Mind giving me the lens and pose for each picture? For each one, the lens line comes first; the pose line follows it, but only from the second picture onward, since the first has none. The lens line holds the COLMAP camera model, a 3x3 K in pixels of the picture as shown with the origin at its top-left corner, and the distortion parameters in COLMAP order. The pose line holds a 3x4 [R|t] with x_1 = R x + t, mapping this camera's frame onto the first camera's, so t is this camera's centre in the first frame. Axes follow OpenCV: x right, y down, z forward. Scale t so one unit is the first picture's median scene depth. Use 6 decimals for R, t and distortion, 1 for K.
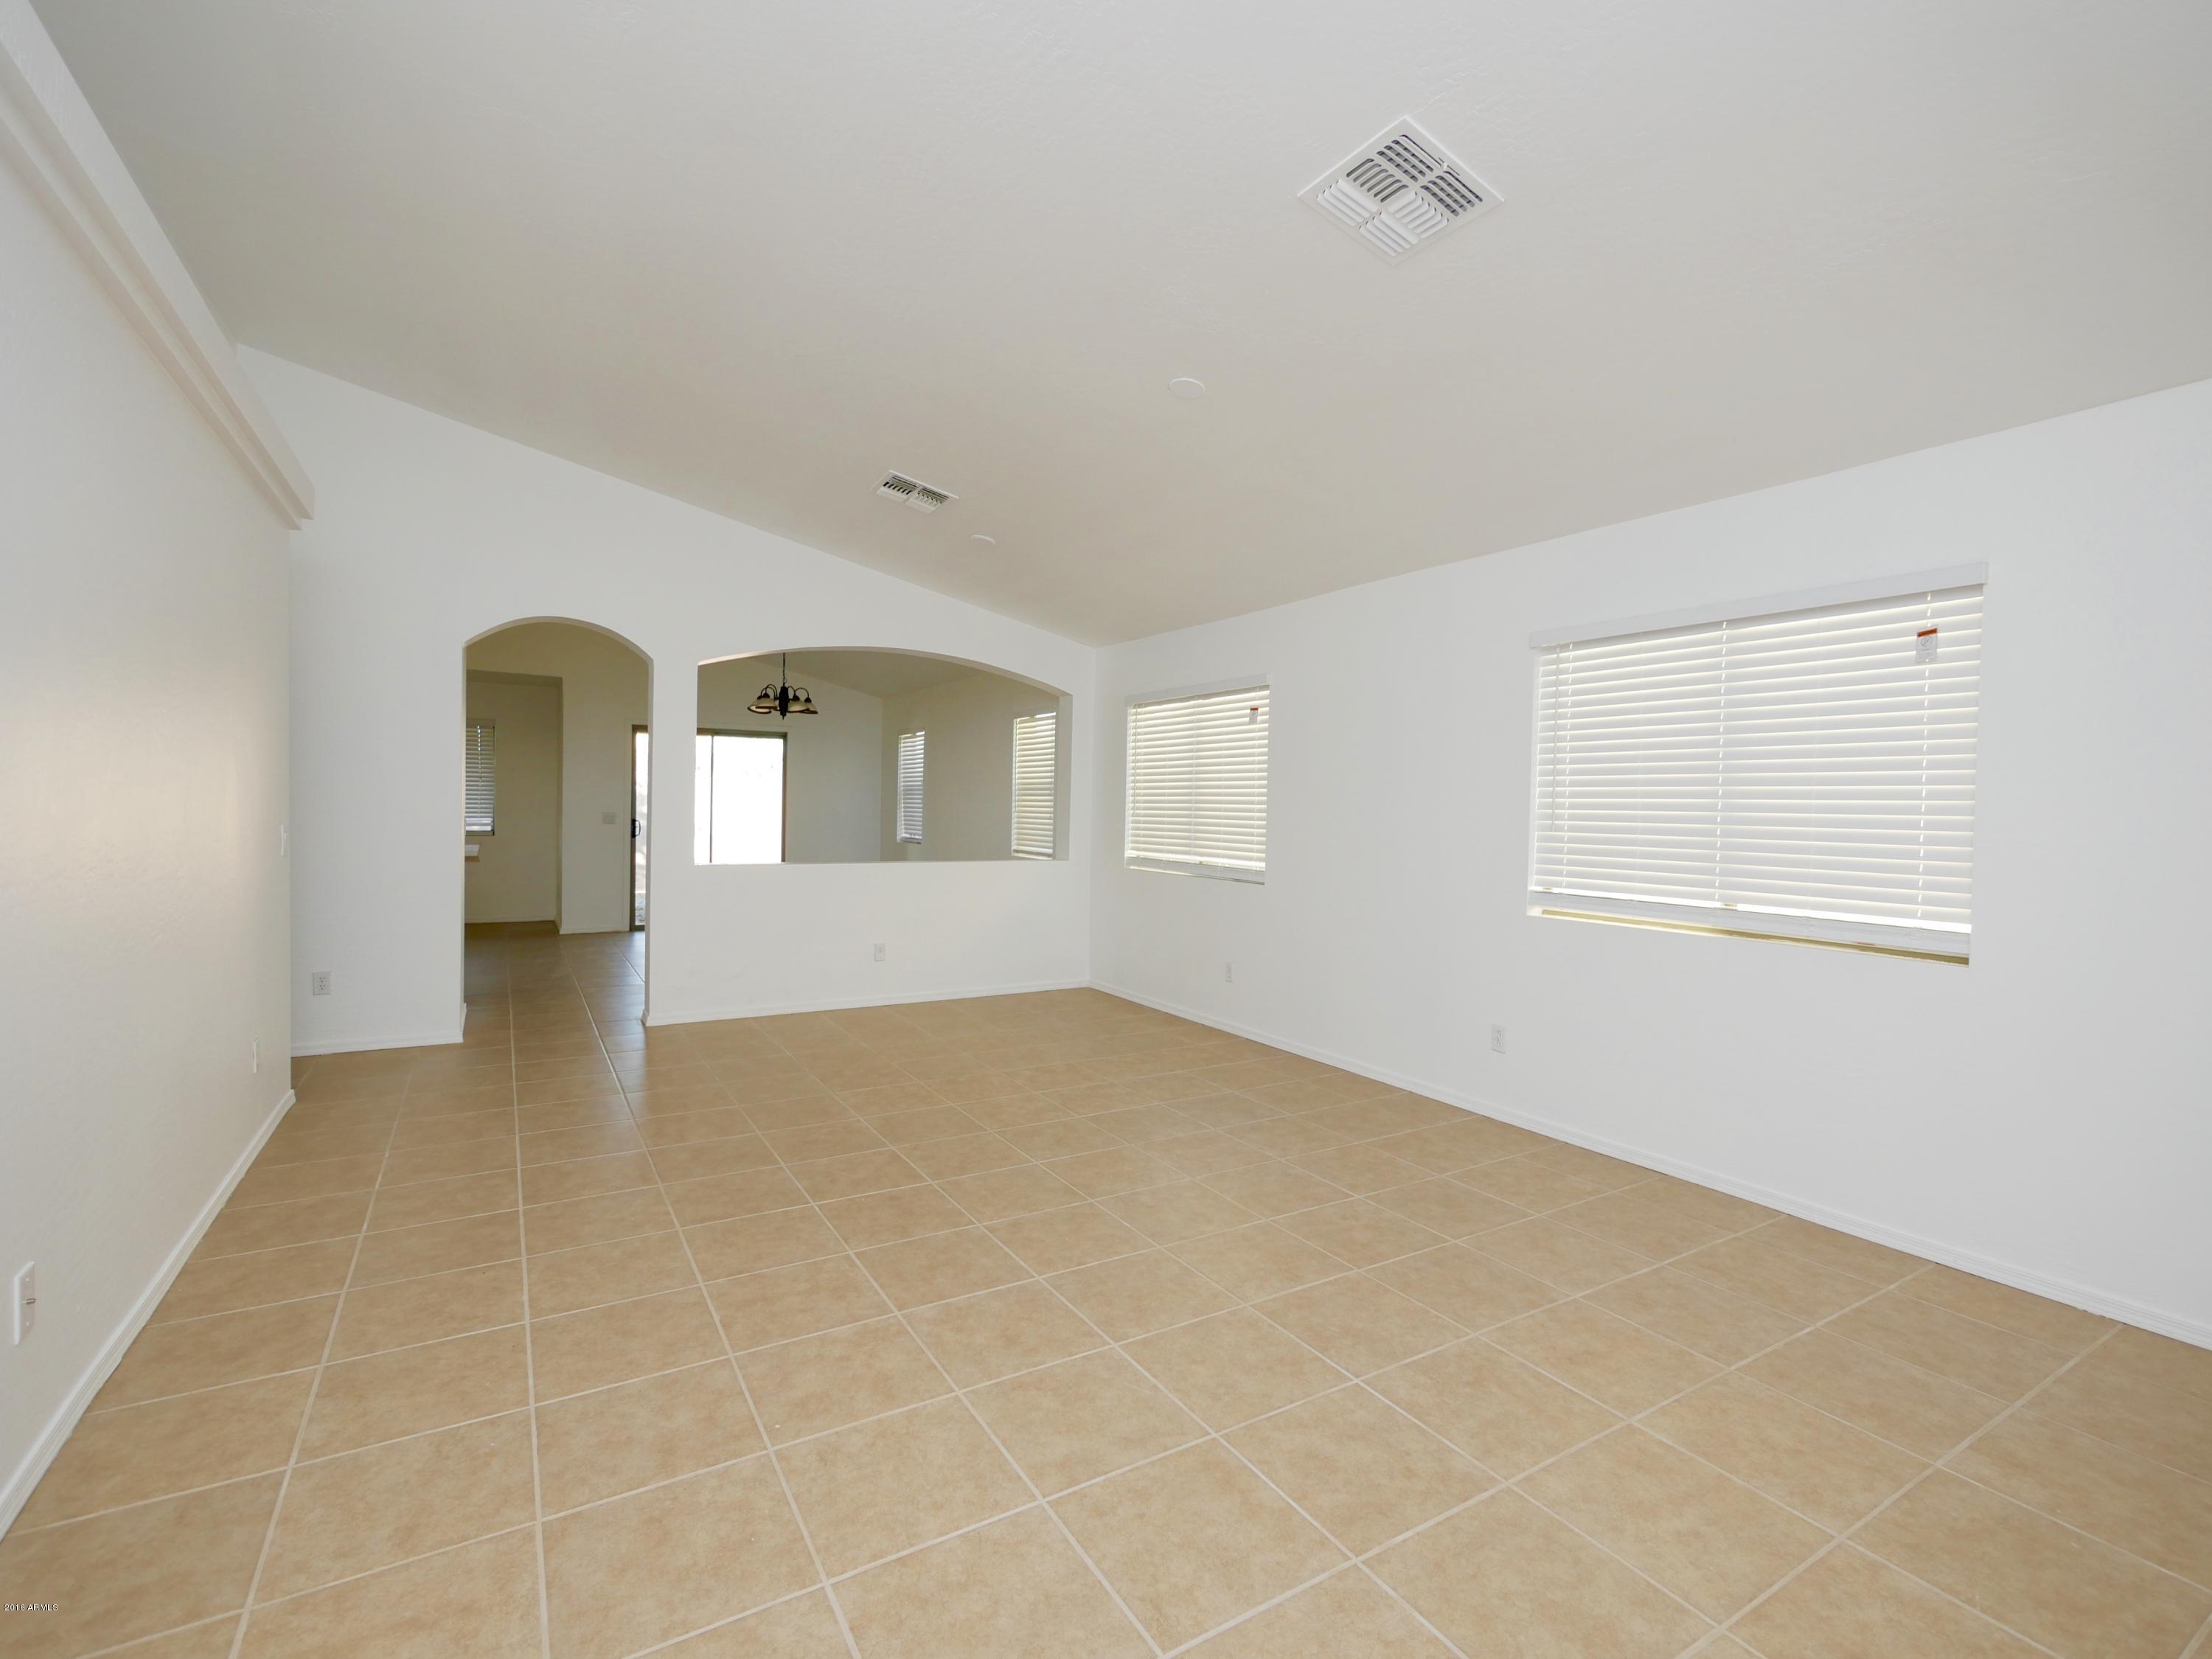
lens RADIAL K [[1010.3, 0, 1122.9], [0, 1010.3, 825.6], [0, 0, 1]] dist [0.003198, 0.000737]
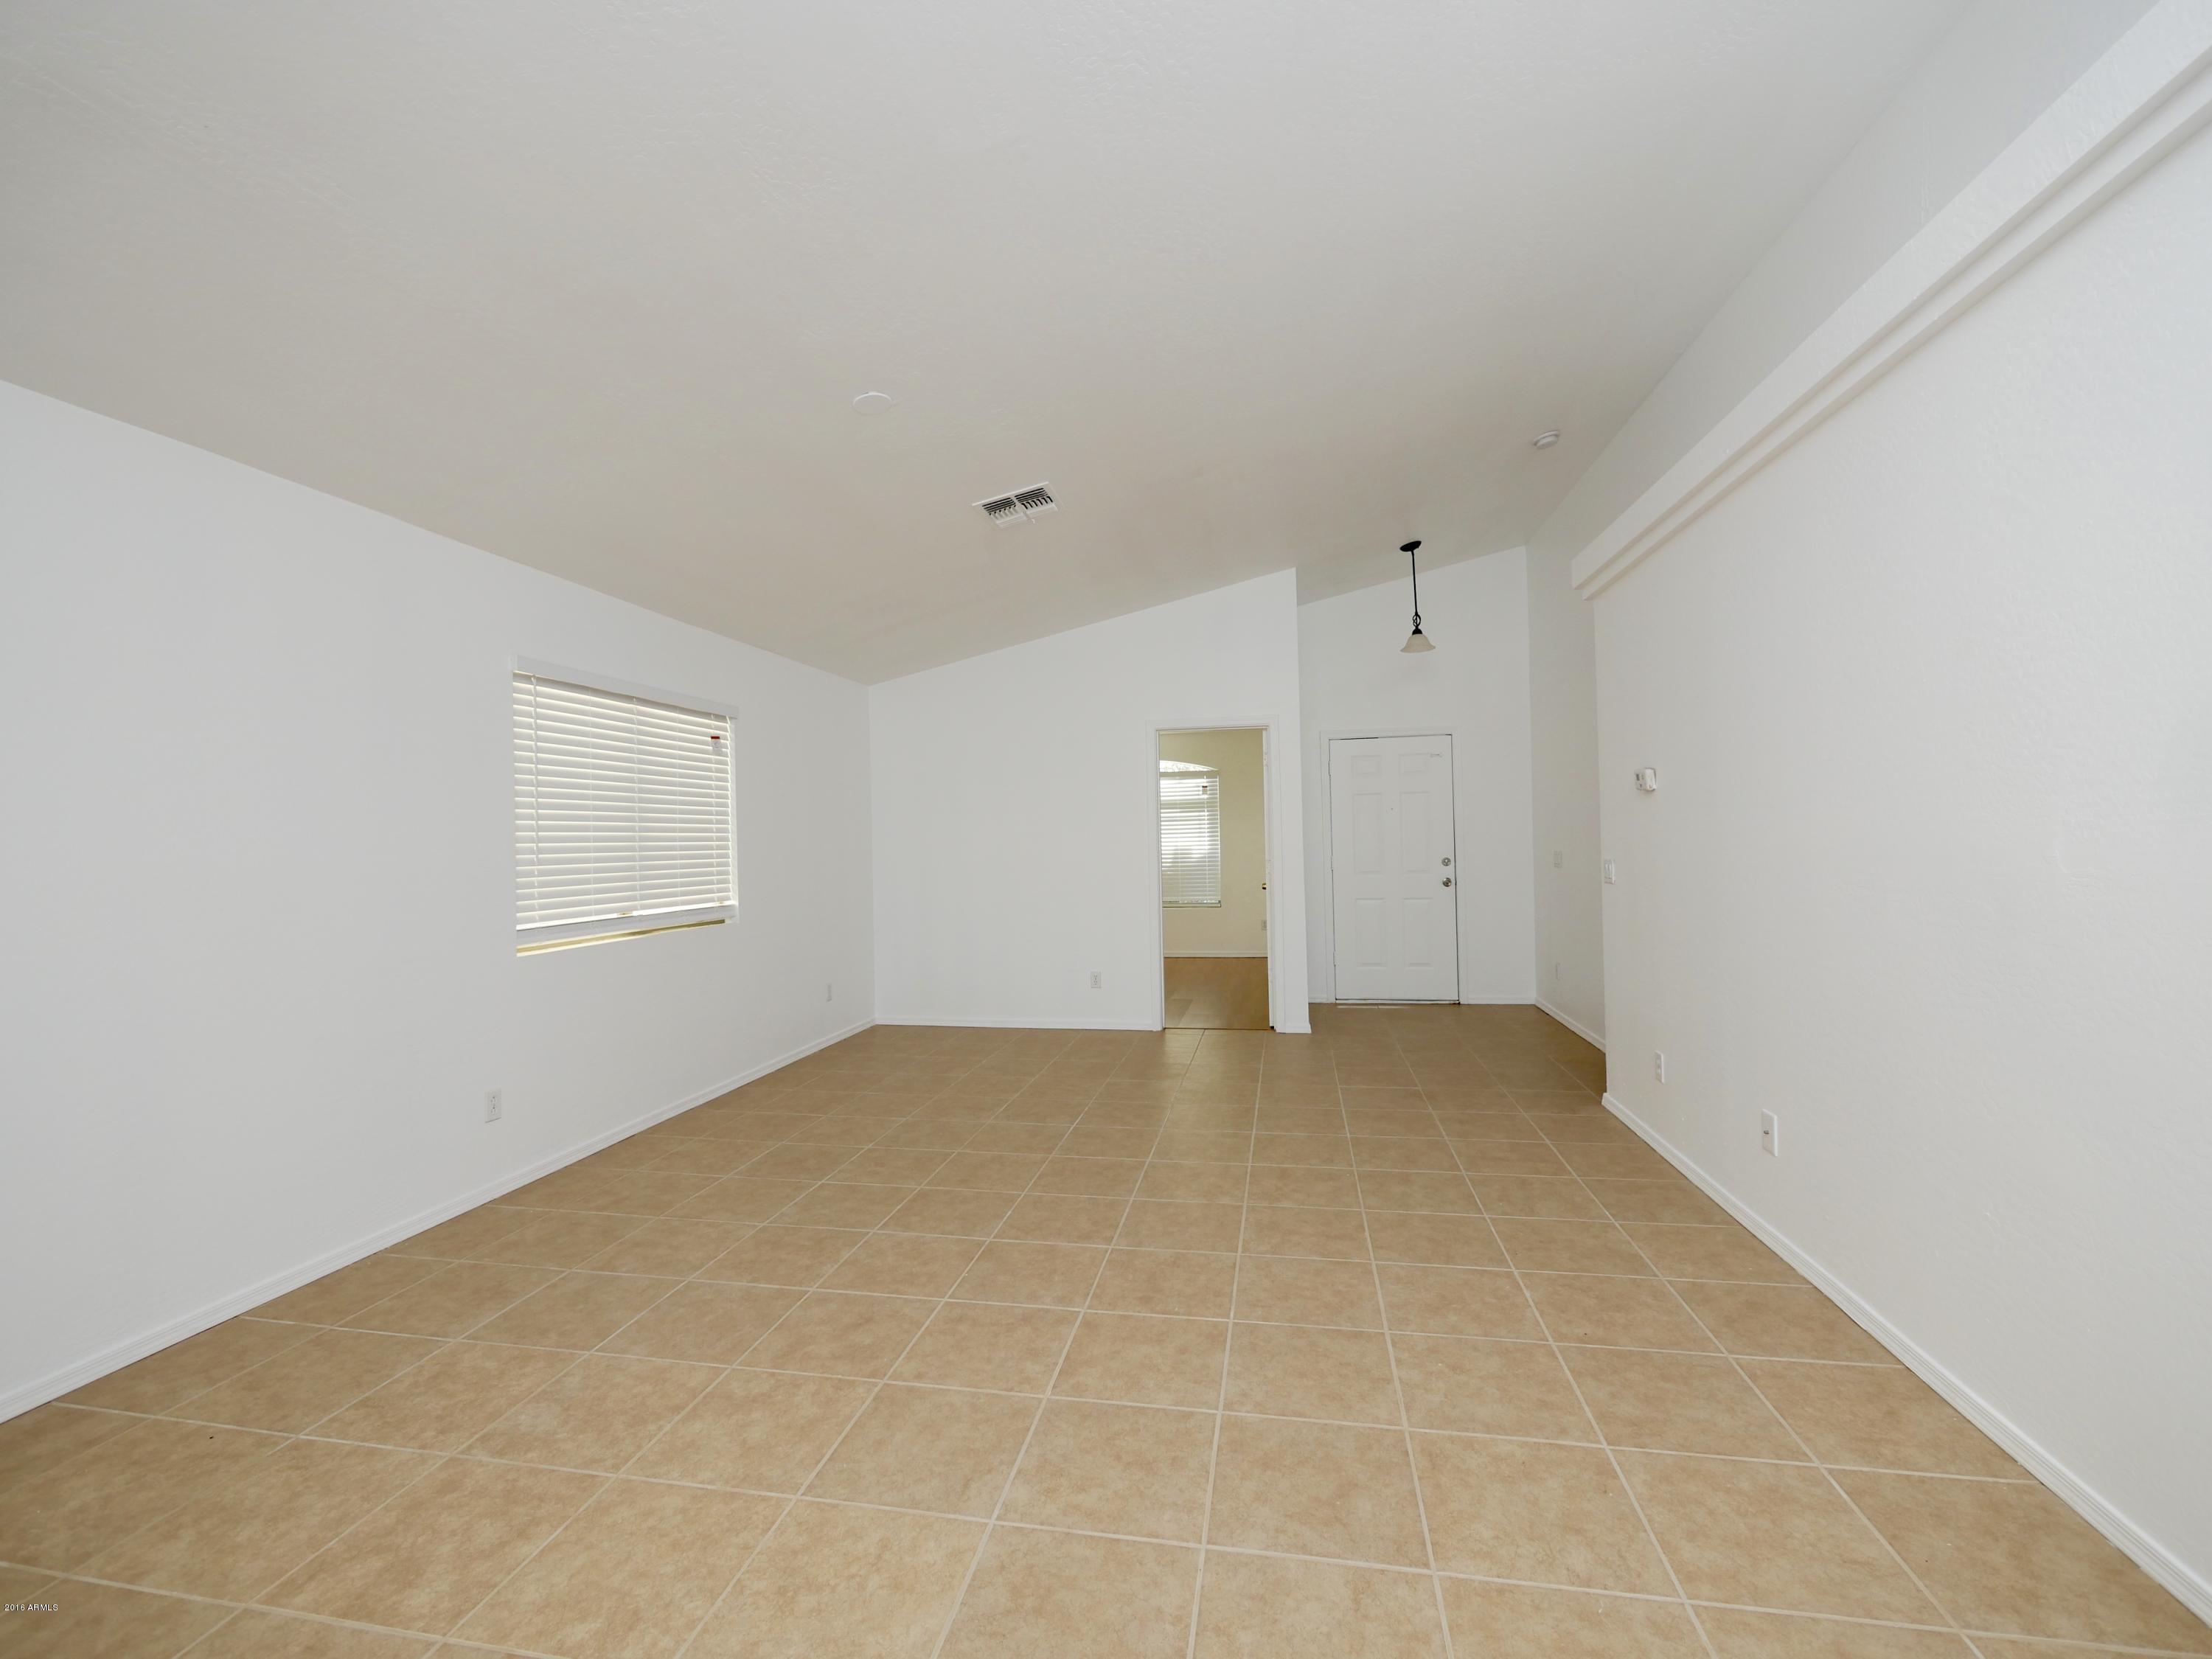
lens RADIAL K [[930.3, 0, 1110.4], [0, 930.3, 828.1], [0, 0, 1]] dist [-0.001592, -0.000206]
pose [[-0.736171, 0.003882, 0.676785, -0.799699], [0.017556, 0.999757, 0.013362, -0.043405], [-0.676568, 0.021718, -0.736060, 1.724957]]
